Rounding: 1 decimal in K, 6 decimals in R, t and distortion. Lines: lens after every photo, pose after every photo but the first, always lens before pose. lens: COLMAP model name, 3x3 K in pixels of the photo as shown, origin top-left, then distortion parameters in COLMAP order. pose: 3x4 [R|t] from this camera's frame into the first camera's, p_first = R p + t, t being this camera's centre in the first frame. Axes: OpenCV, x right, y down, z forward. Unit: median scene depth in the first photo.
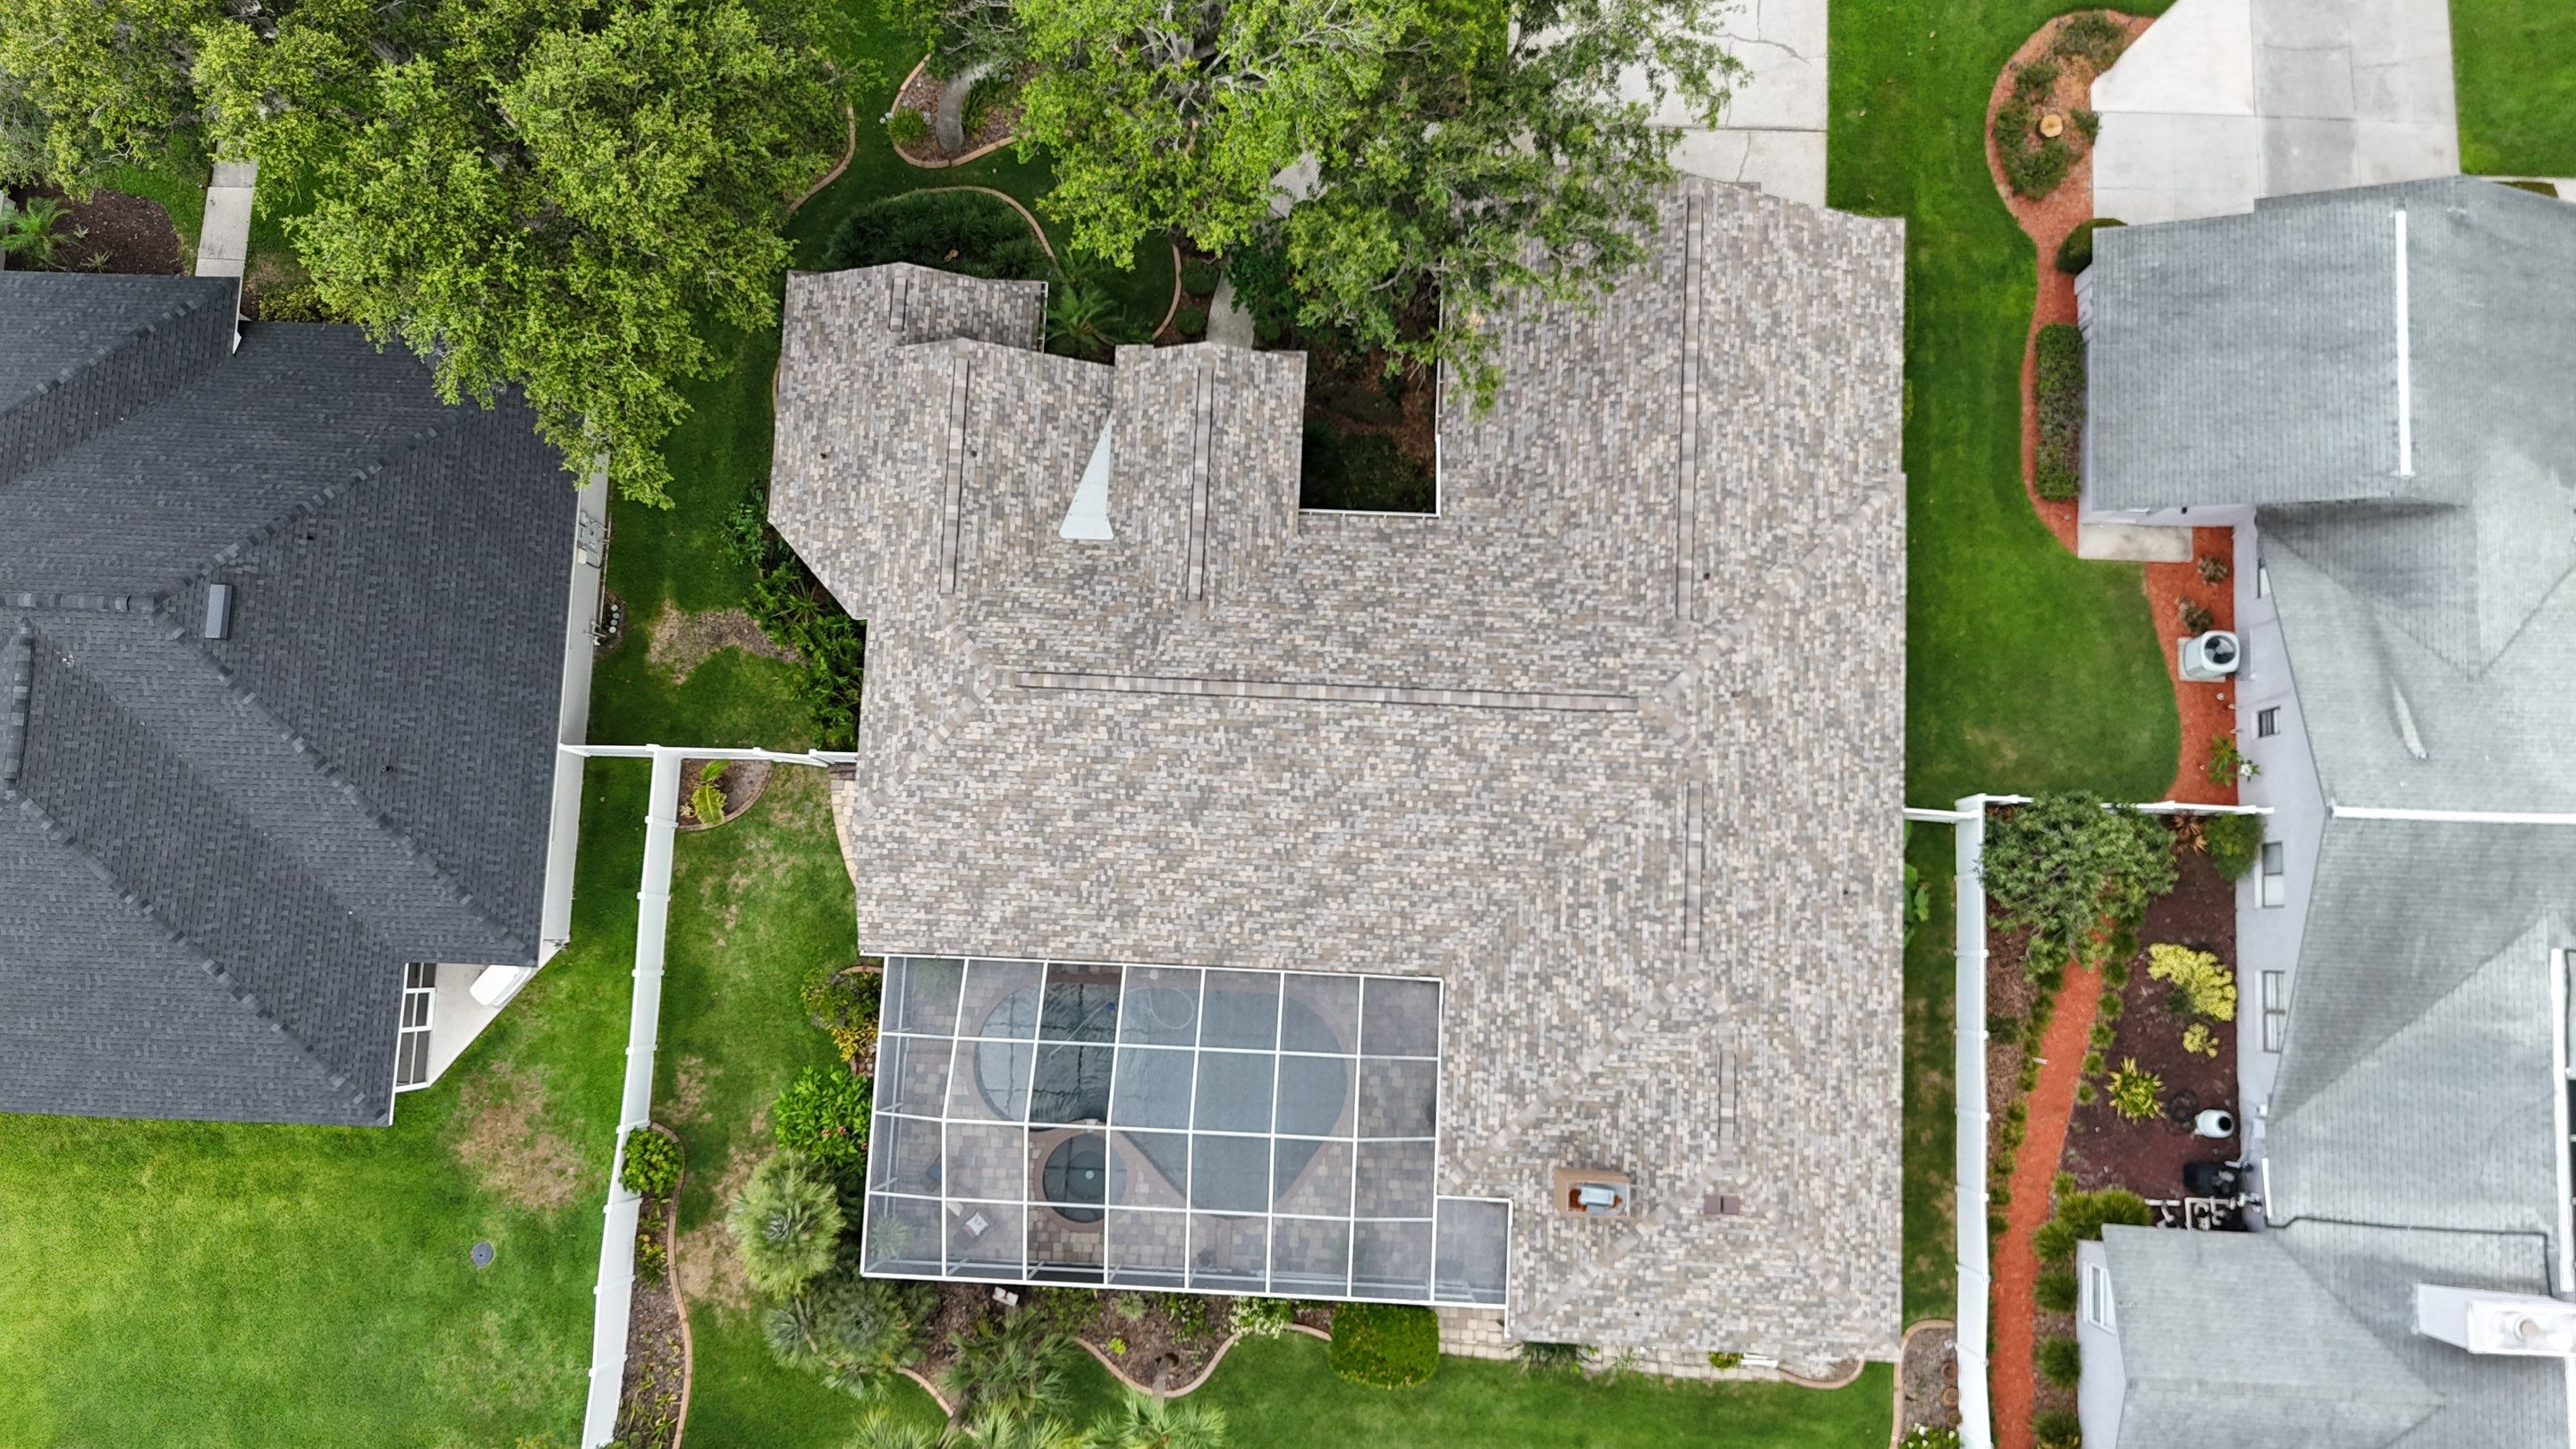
lens RADIAL K [[1895.4, 0, 1288.0], [0, 1895.4, 724.5], [0, 0, 1]] dist [0.080609, -0.088007]
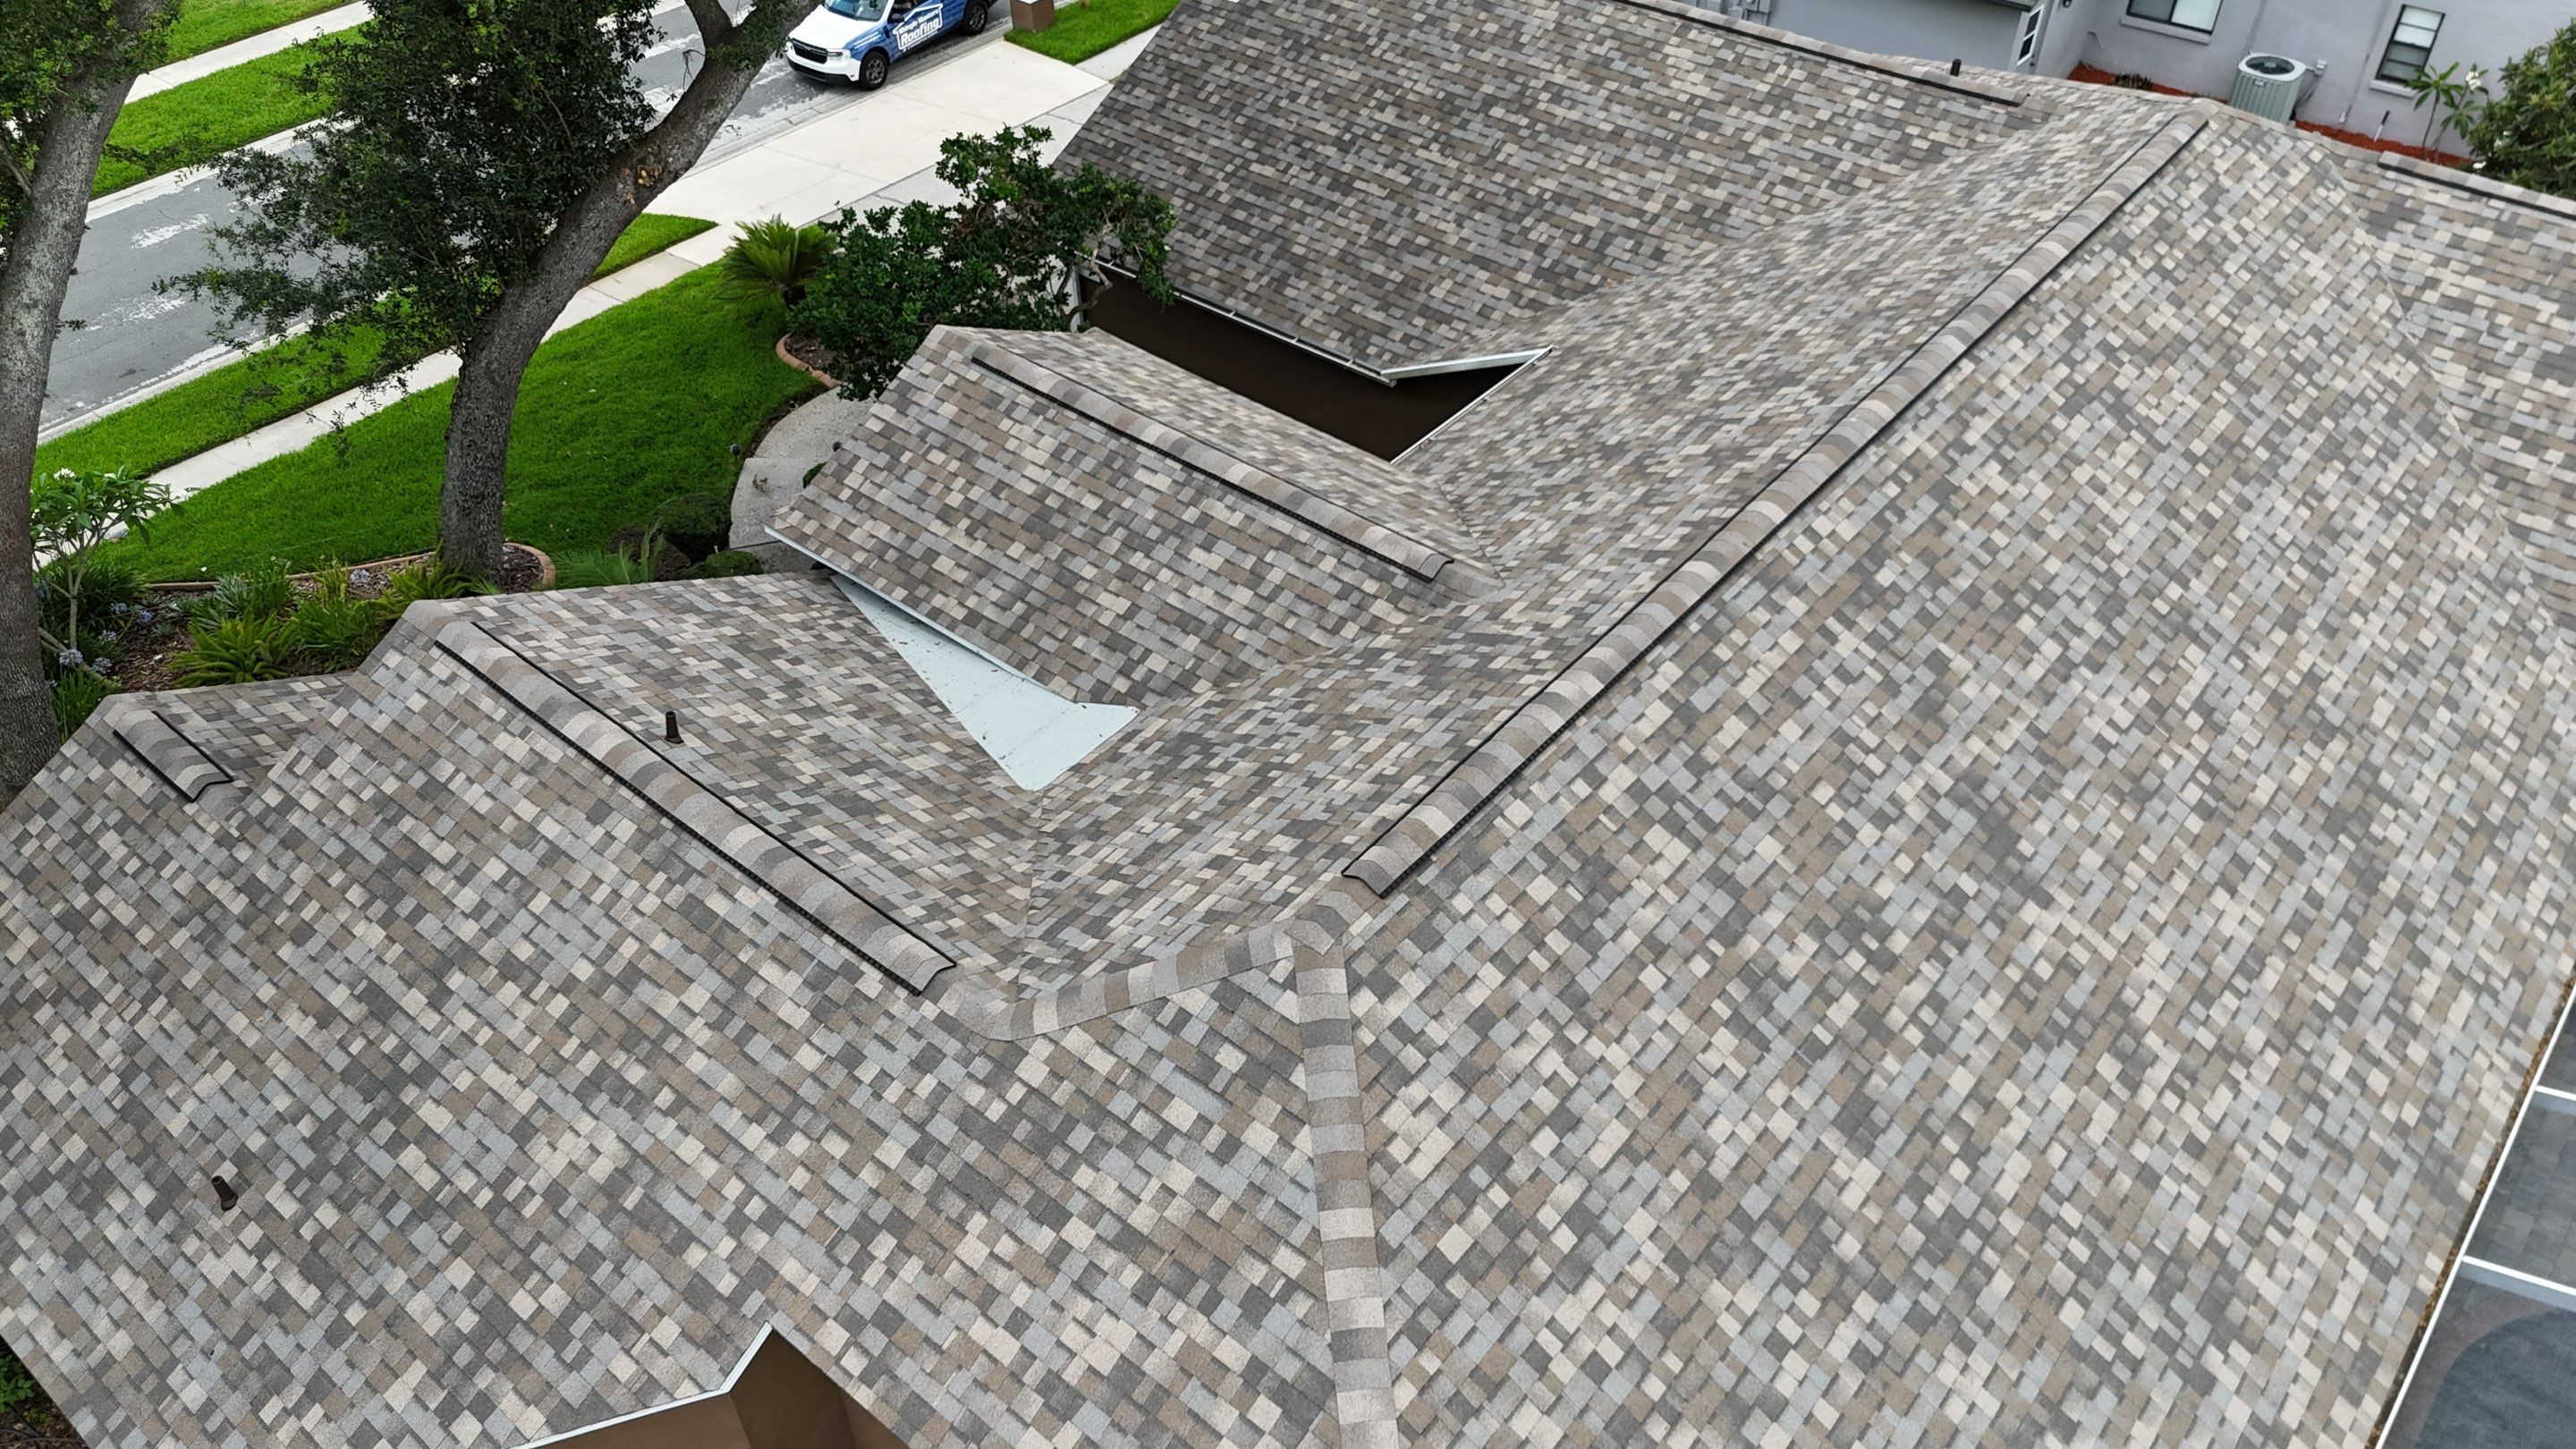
lens RADIAL K [[1895.4, 0, 1288.0], [0, 1895.4, 724.5], [0, 0, 1]] dist [0.080609, -0.088007]
pose [[0.599968, -0.518608, 0.609167, -0.298604], [0.793667, 0.481630, -0.371652, 0.057508], [-0.100652, 0.706455, 0.700565, 0.769005]]
